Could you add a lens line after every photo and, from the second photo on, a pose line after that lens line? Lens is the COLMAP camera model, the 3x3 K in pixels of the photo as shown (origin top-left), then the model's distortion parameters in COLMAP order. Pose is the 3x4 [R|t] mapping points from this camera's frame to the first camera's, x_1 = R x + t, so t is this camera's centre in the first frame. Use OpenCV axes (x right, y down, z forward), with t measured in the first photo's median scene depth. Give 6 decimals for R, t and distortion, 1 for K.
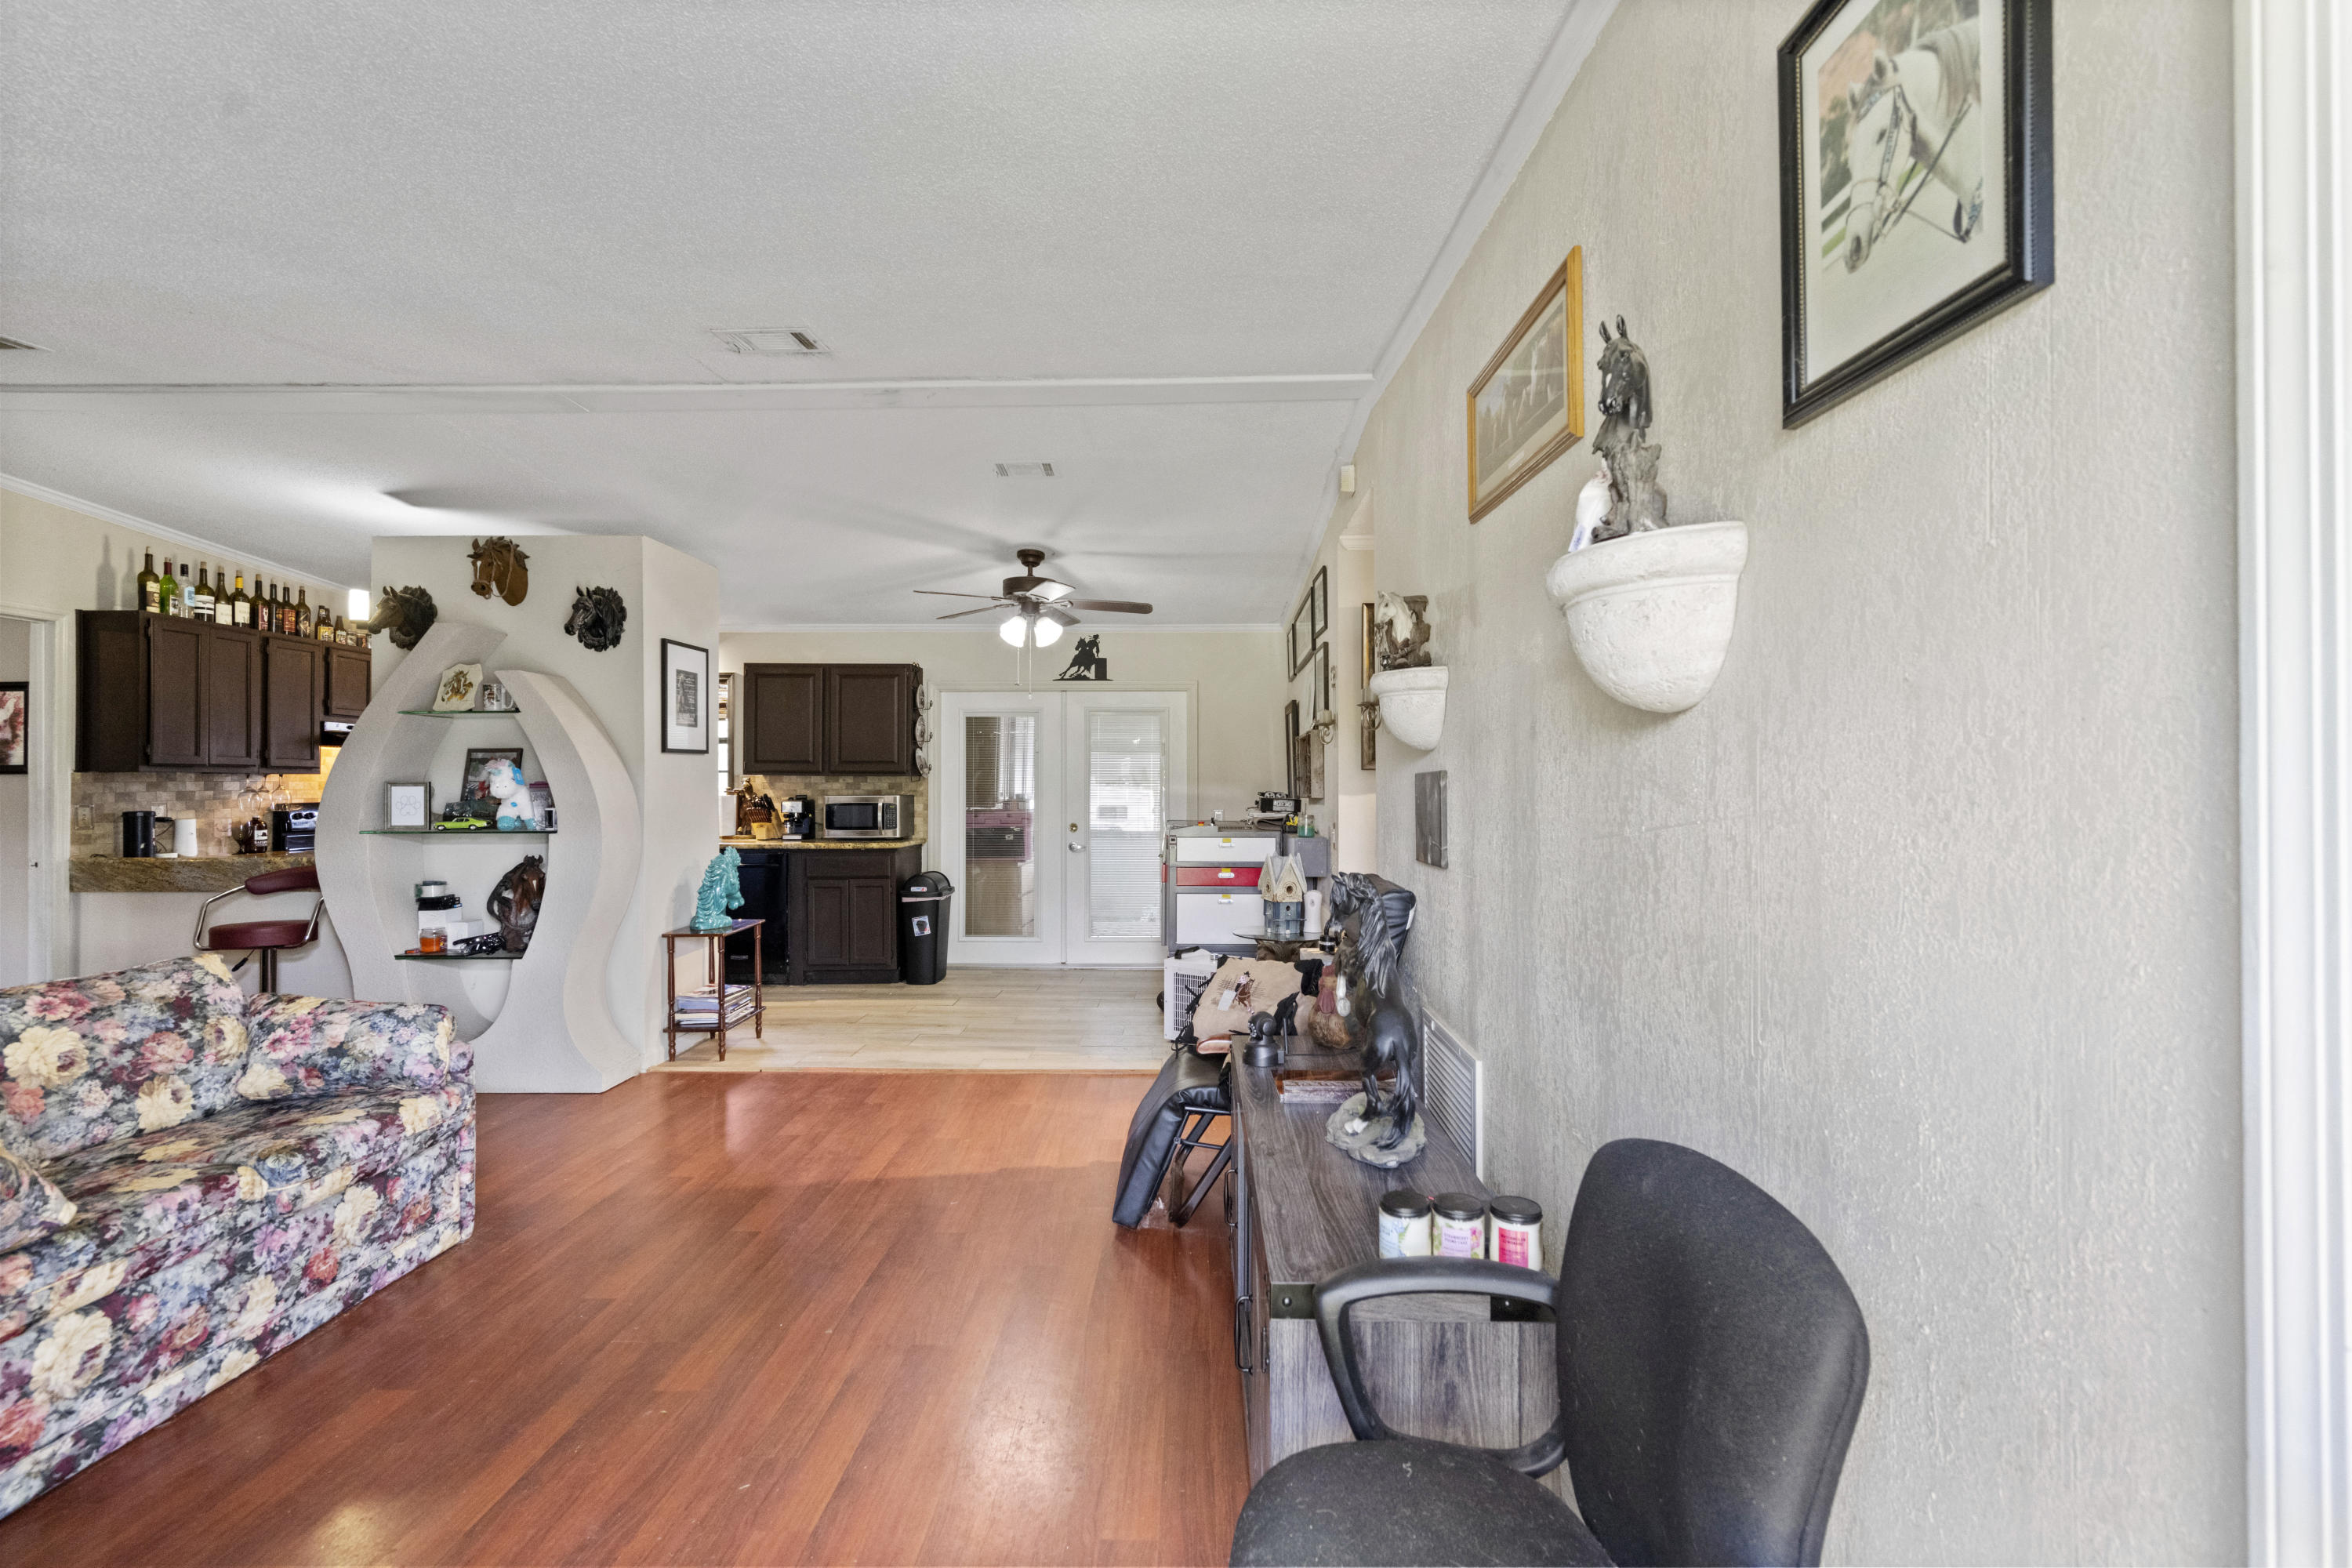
lens RADIAL K [[1020.8, 0, 1197.0], [0, 1020.8, 772.2], [0, 0, 1]] dist [-0.000073, -0.000434]
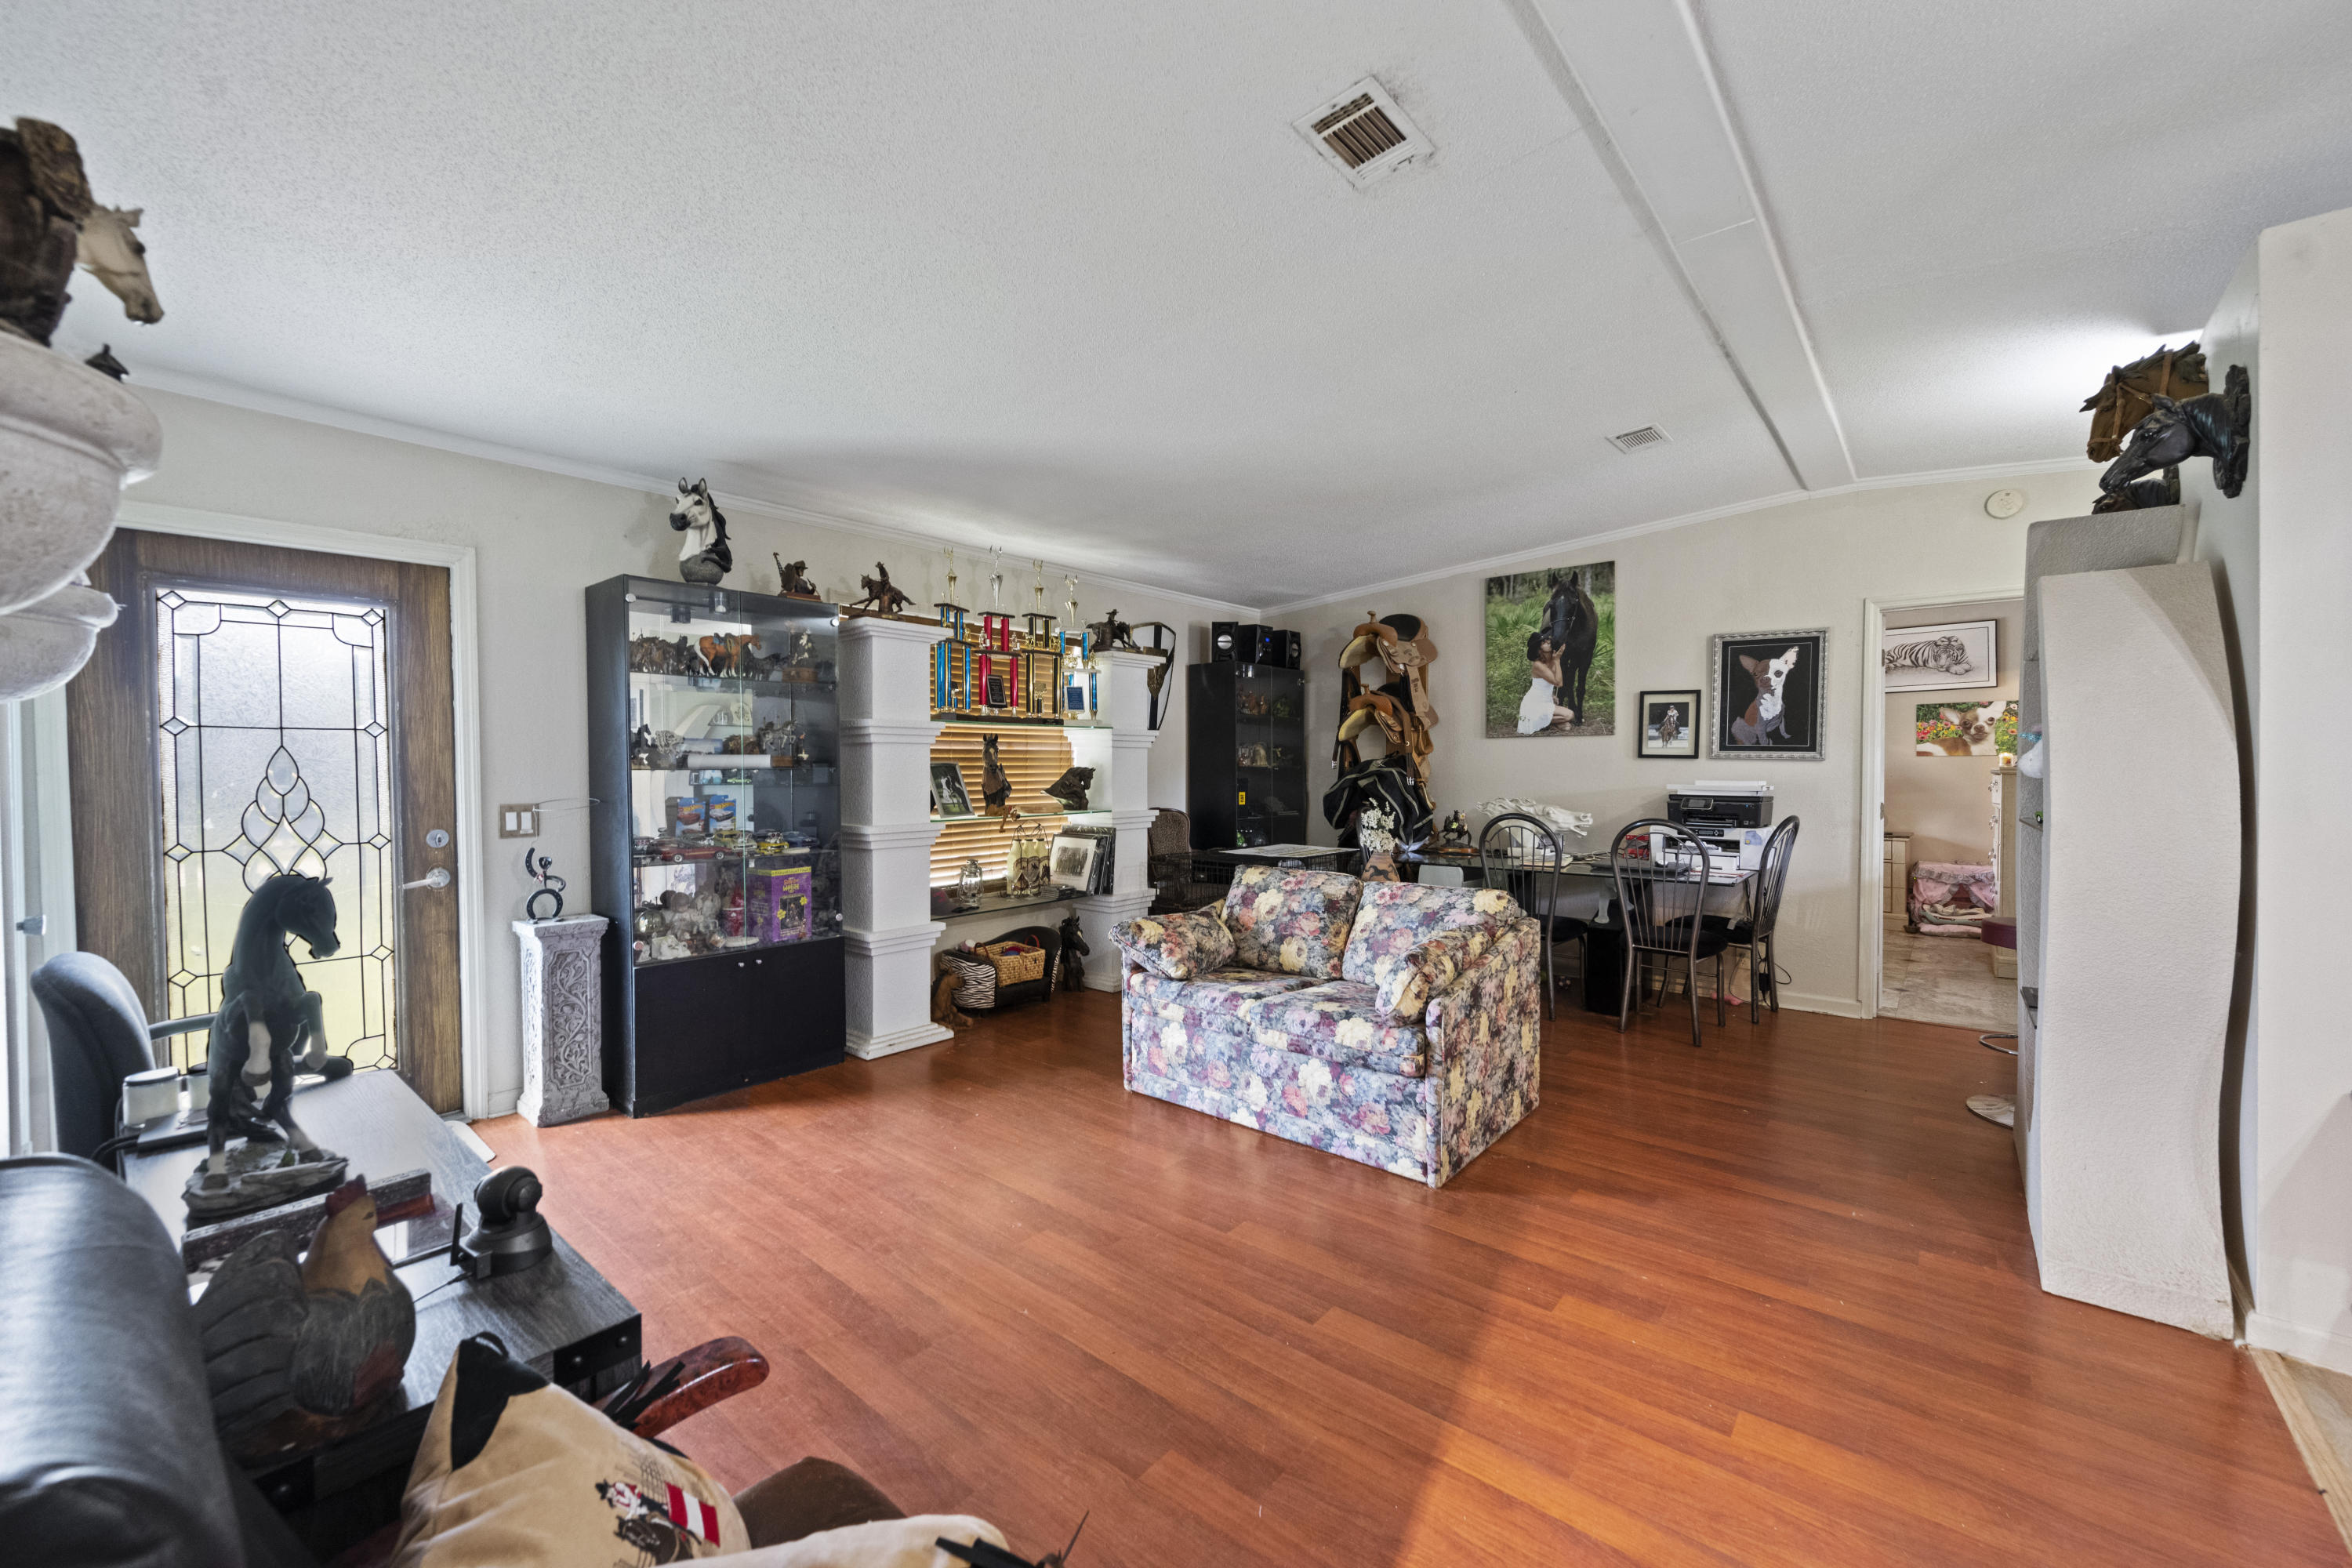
lens RADIAL K [[923.5, 0, 1179.4], [0, 923.5, 780.7], [0, 0, 1]] dist [-0.000568, -0.000780]
pose [[-0.638179, 0.014357, -0.769754, 0.079053], [0.010799, 0.999895, 0.009696, 0.010482], [0.769812, -0.002125, -0.638267, 0.607609]]
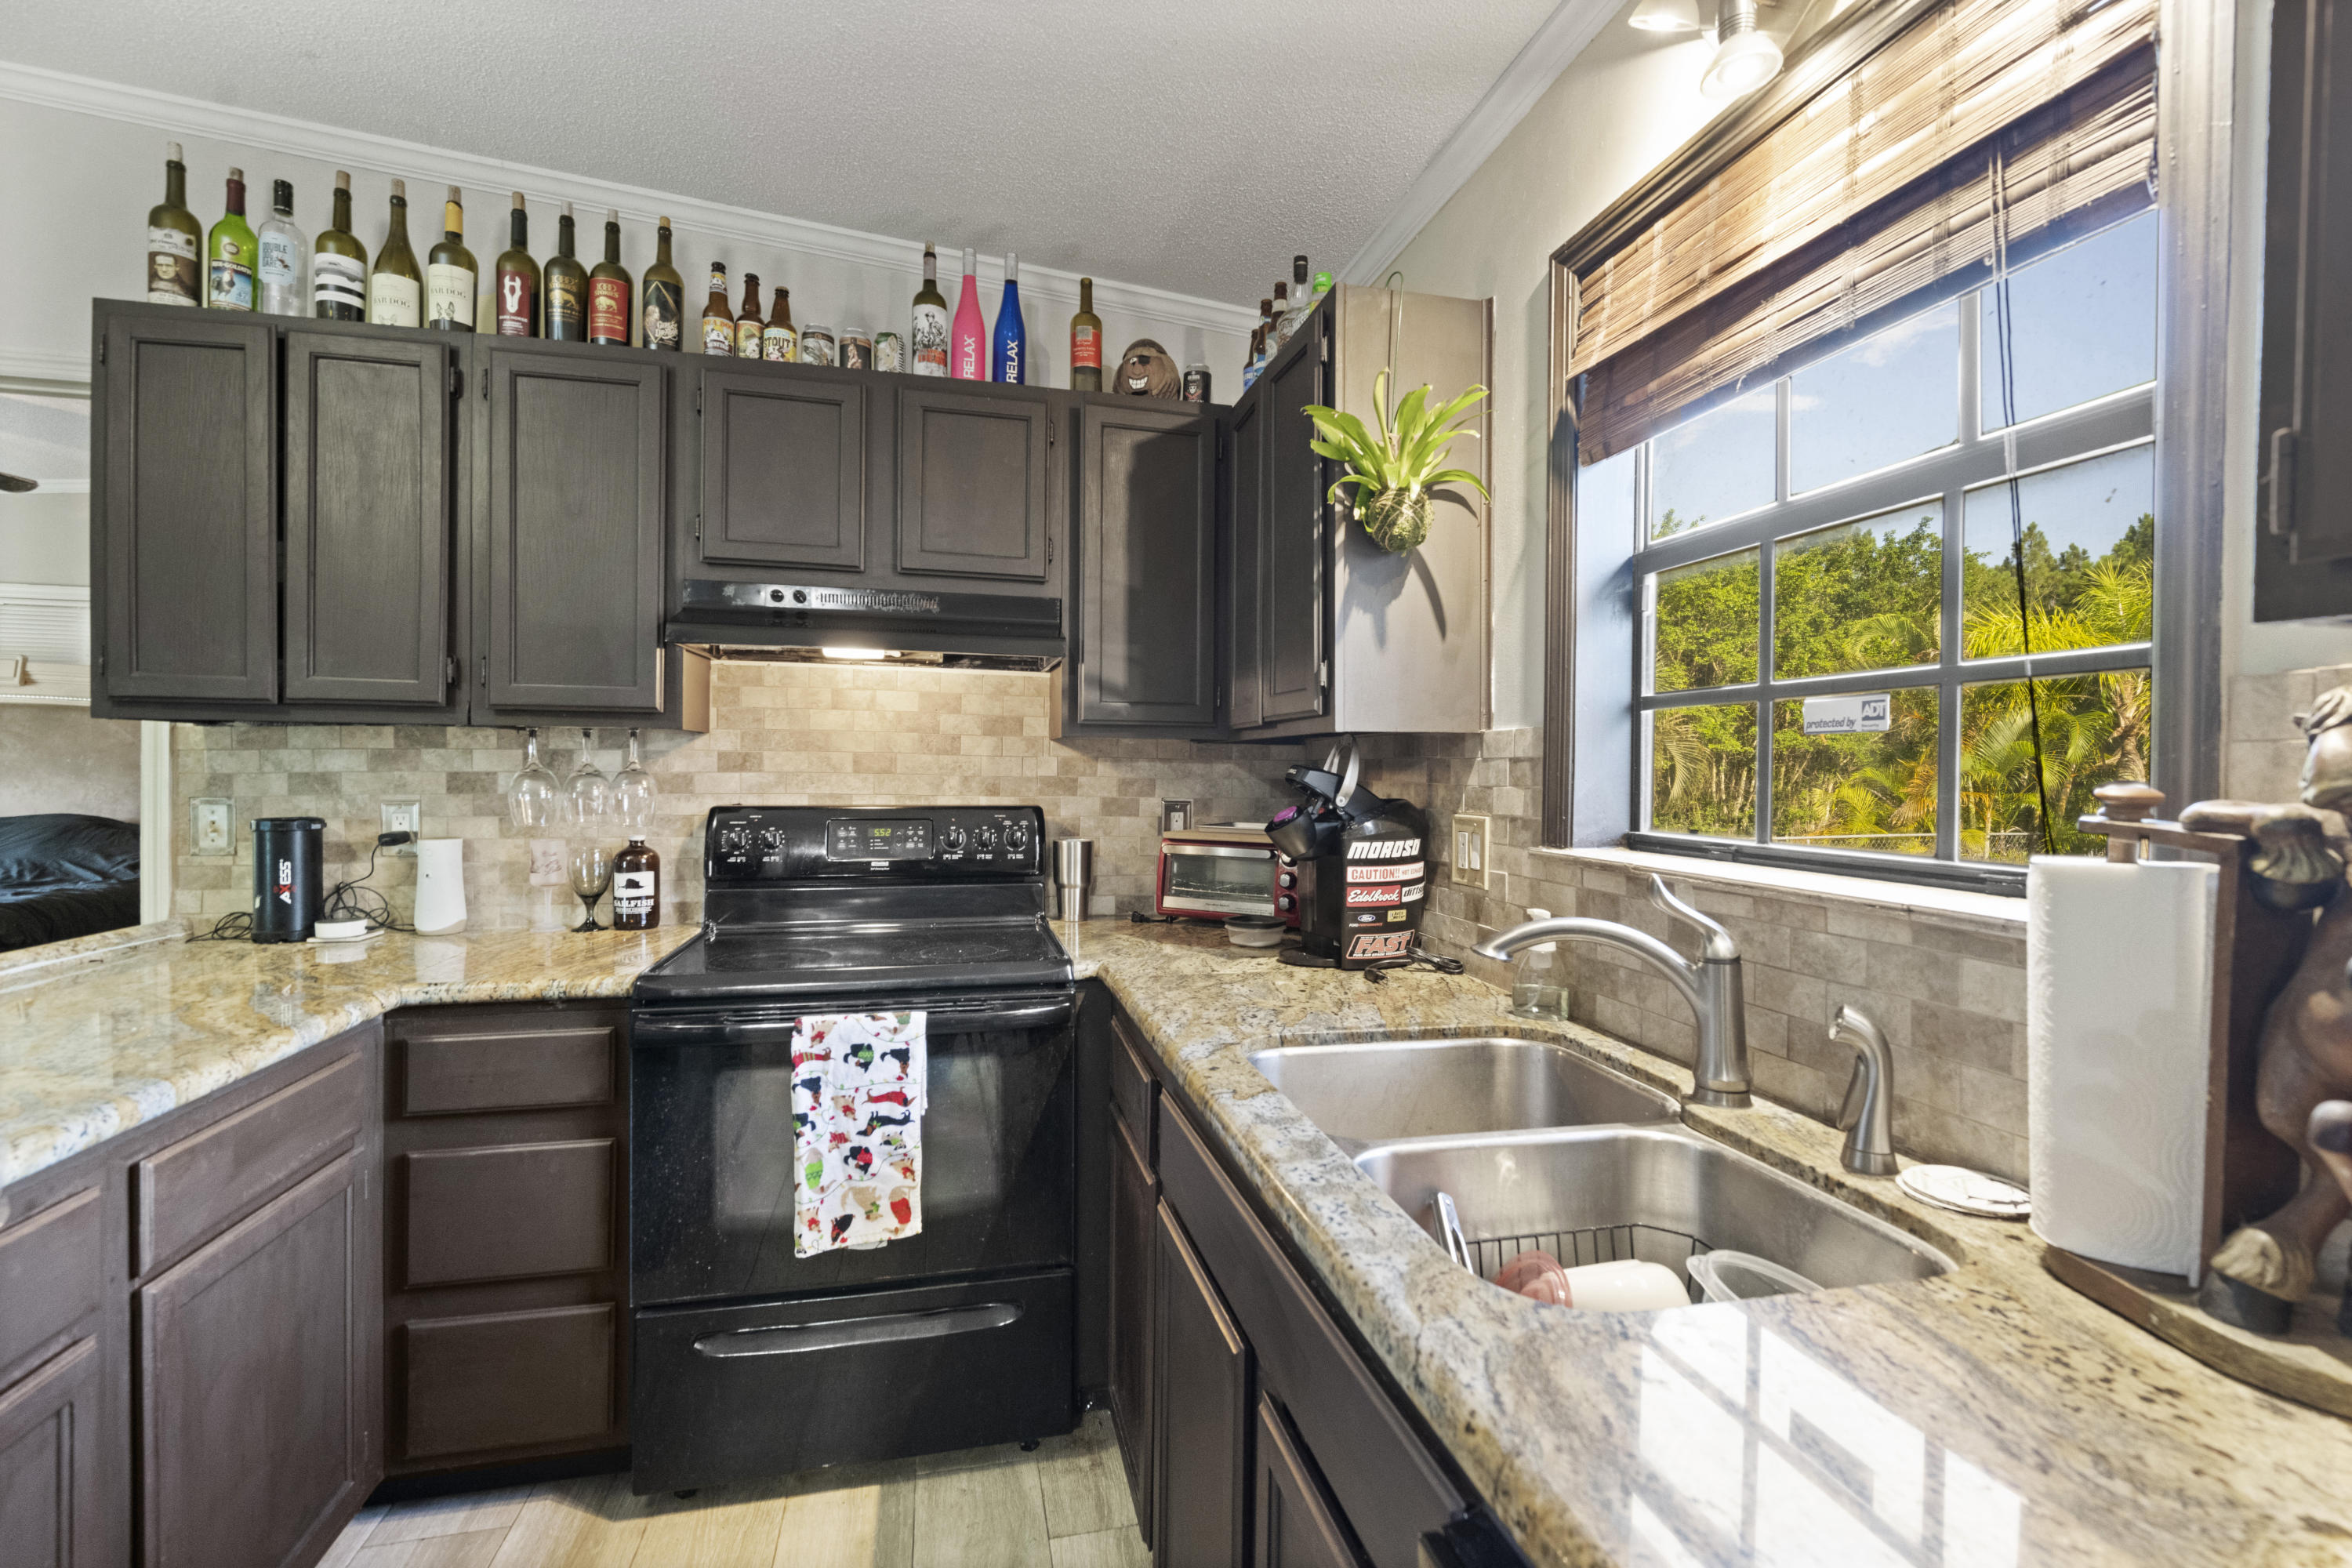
lens RADIAL K [[1020.8, 0, 1181.5], [0, 1020.8, 783.2], [0, 0, 1]] dist [-0.000073, -0.000434]
pose [[0.231676, 0.015793, -0.972665, -0.399780], [0.001043, 0.999864, 0.016483, 0.012993], [0.972792, -0.004833, 0.231628, 0.924627]]
